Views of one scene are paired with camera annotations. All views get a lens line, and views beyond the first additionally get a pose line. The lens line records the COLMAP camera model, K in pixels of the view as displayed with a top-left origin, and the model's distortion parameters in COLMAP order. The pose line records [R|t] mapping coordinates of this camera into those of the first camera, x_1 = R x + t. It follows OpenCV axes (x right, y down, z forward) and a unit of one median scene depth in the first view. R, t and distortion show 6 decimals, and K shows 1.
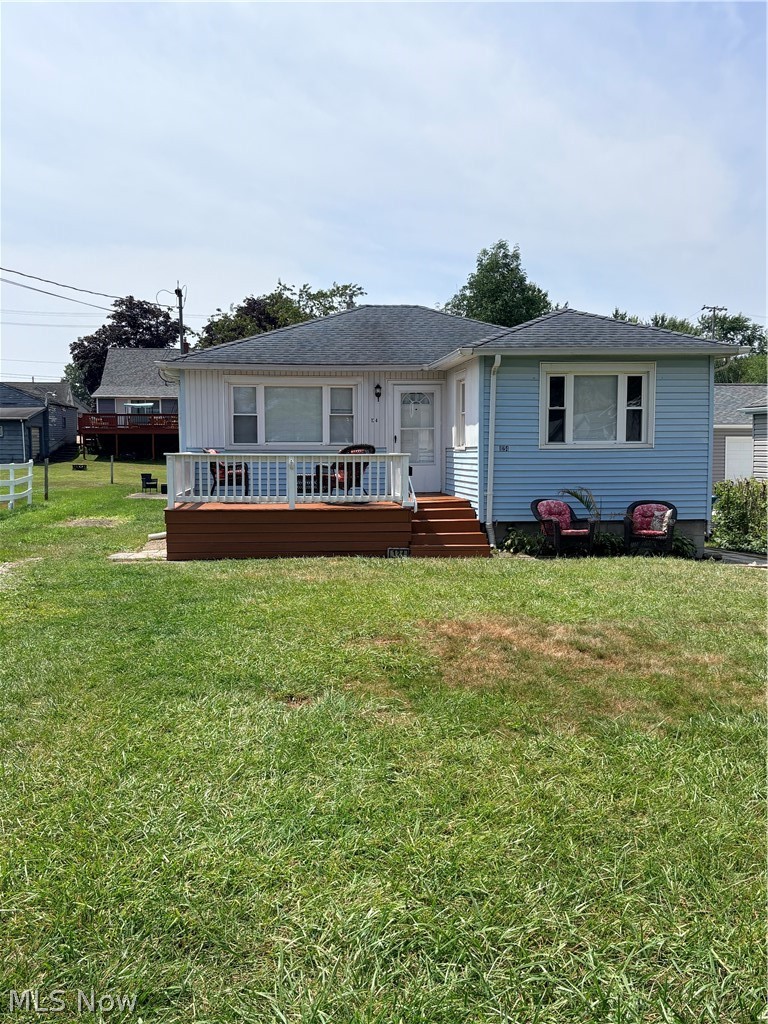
lens RADIAL K [[973.4, 0, 383.0], [0, 973.4, 518.6], [0, 0, 1]] dist [0.002301, 0.000000]
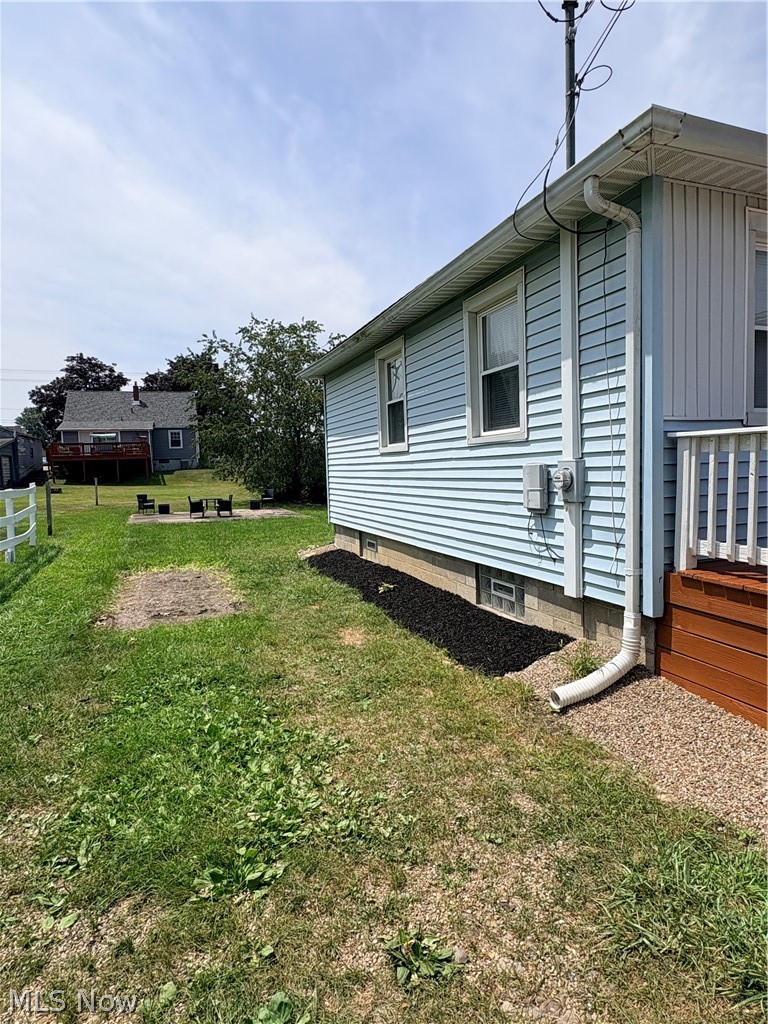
lens RADIAL K [[588.0, 0, 386.1], [0, 588.0, 501.9], [0, 0, 1]] dist [-0.020883, 0.000097]
pose [[0.967876, -0.044648, 0.247432, -0.080433], [0.048646, 0.998765, -0.010064, -0.011058], [-0.246677, 0.021777, 0.968853, 0.194458]]
